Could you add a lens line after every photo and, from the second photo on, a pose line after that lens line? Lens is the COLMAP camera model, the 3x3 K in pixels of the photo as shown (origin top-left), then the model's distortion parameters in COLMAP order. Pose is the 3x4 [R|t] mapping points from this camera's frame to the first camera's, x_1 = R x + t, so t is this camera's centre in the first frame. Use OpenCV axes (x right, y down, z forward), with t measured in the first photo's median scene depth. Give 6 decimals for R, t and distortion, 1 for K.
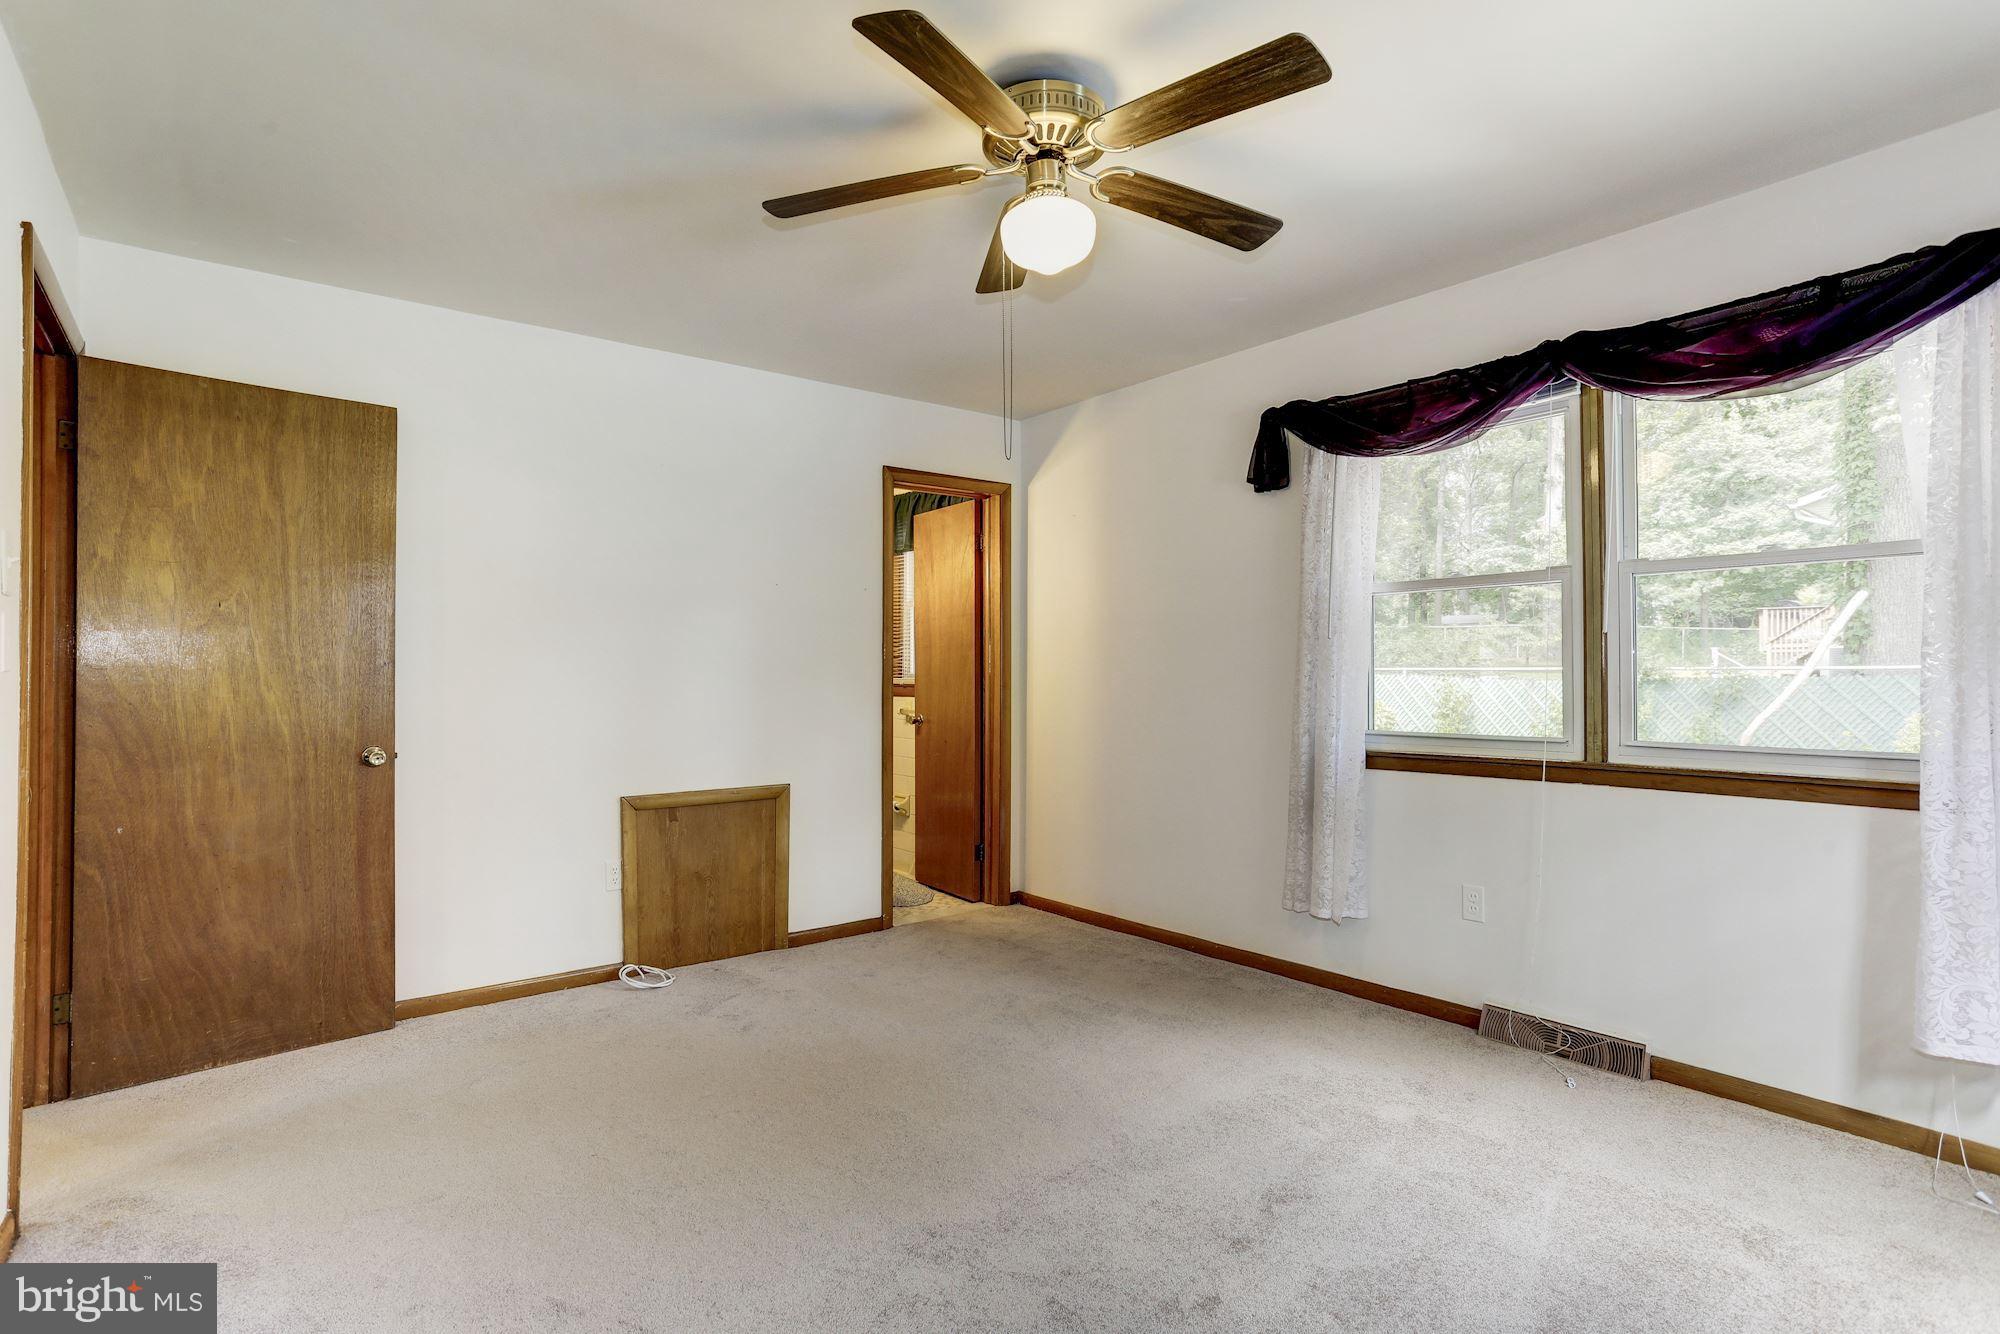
lens RADIAL K [[1002.0, 0, 1004.2], [0, 1002.0, 662.5], [0, 0, 1]] dist [-0.012622, 0.007573]
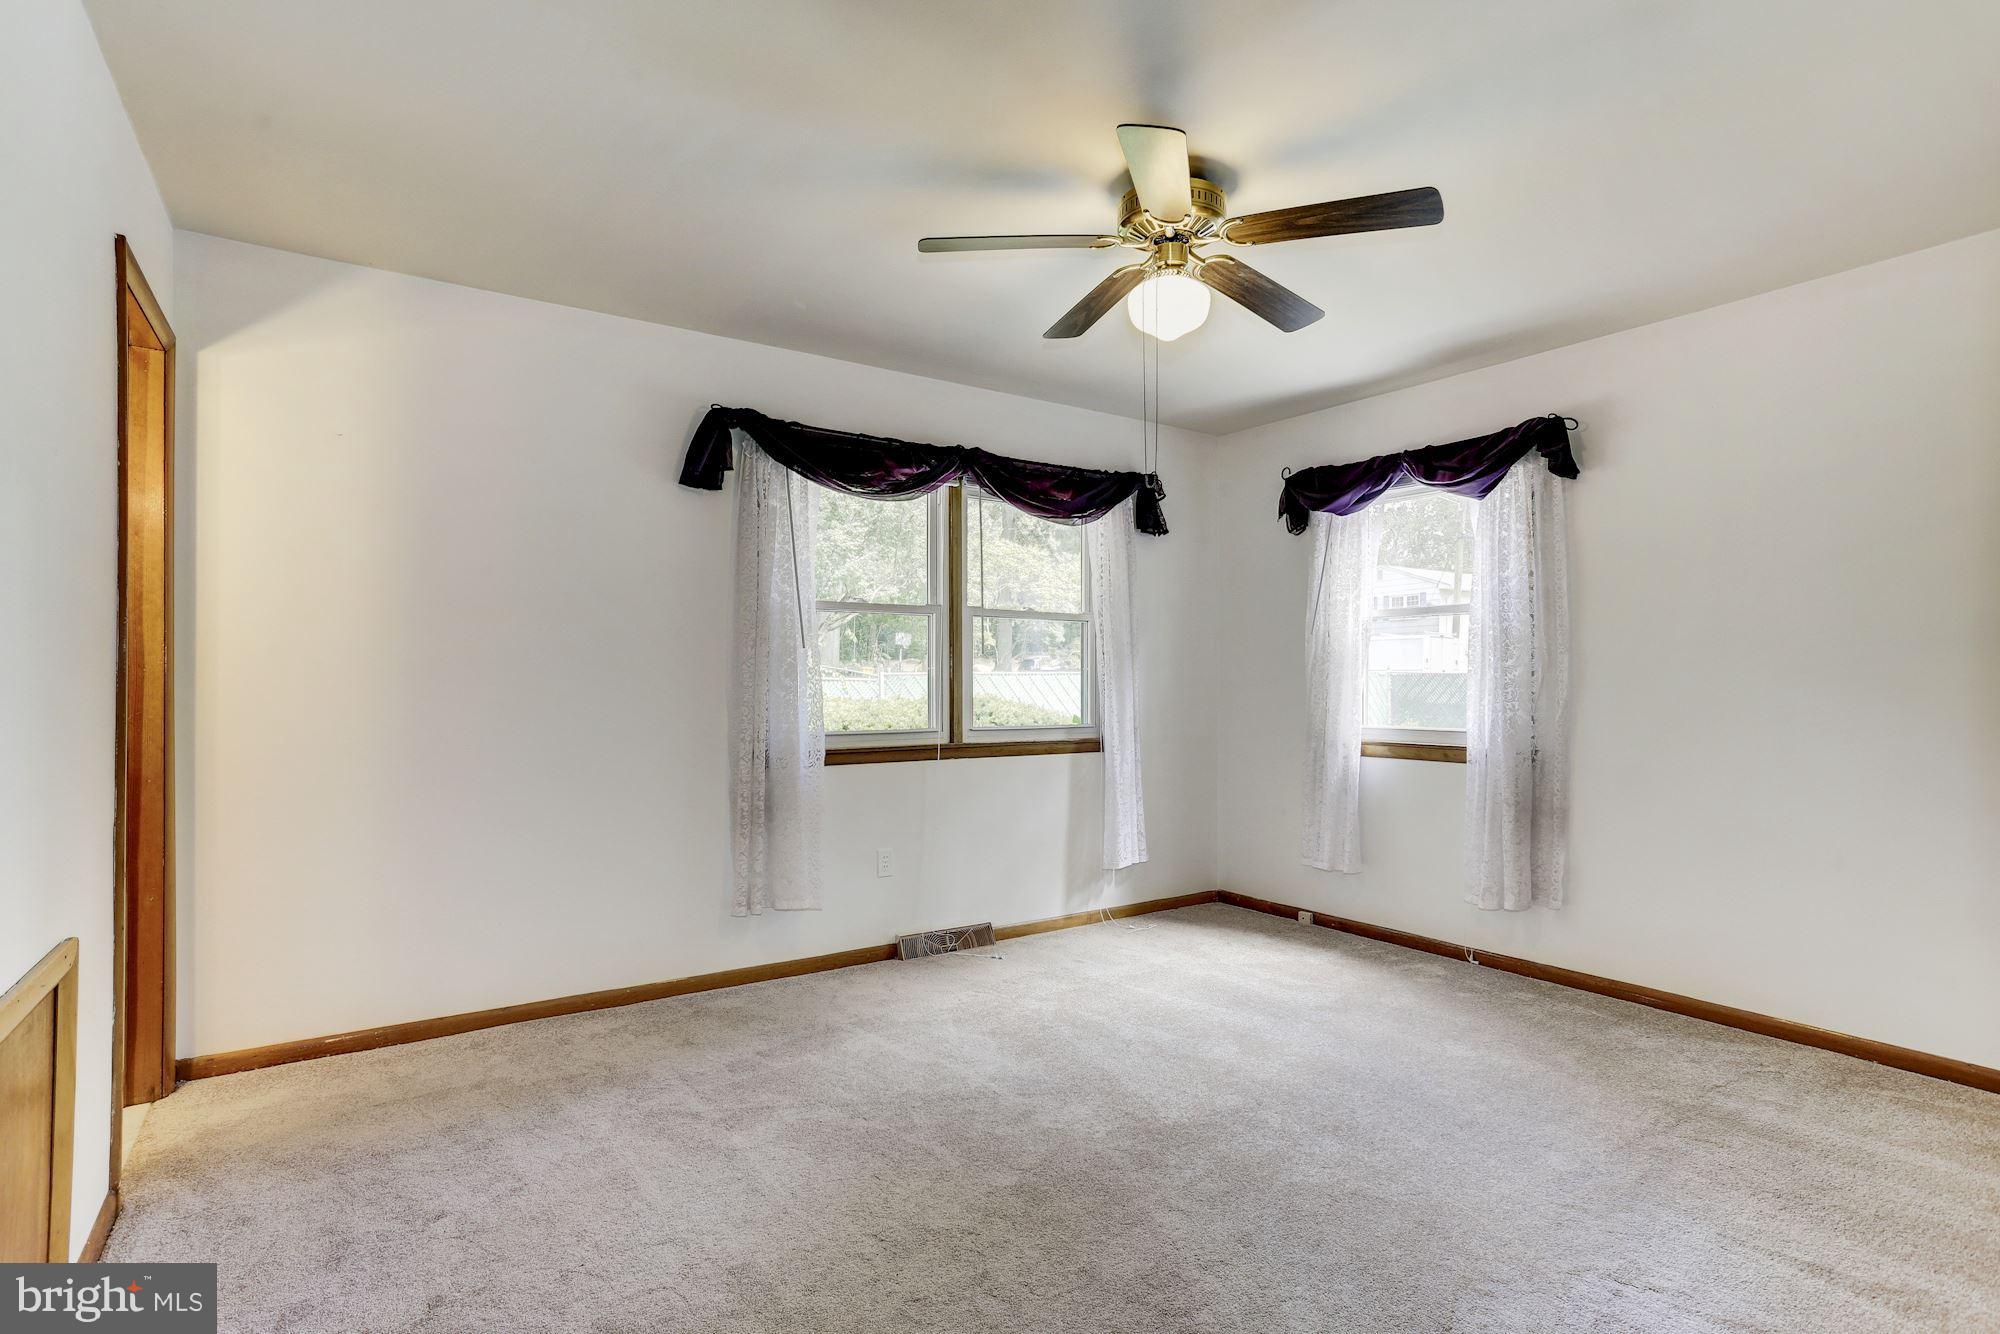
lens RADIAL K [[1002.0, 0, 1001.7], [0, 1002.0, 678.1], [0, 0, 1]] dist [-0.012622, 0.007573]
pose [[0.078850, 0.003426, 0.996881, -0.820551], [-0.018823, 0.999821, -0.001948, 0.006796], [-0.996709, -0.018611, 0.078900, 0.788139]]
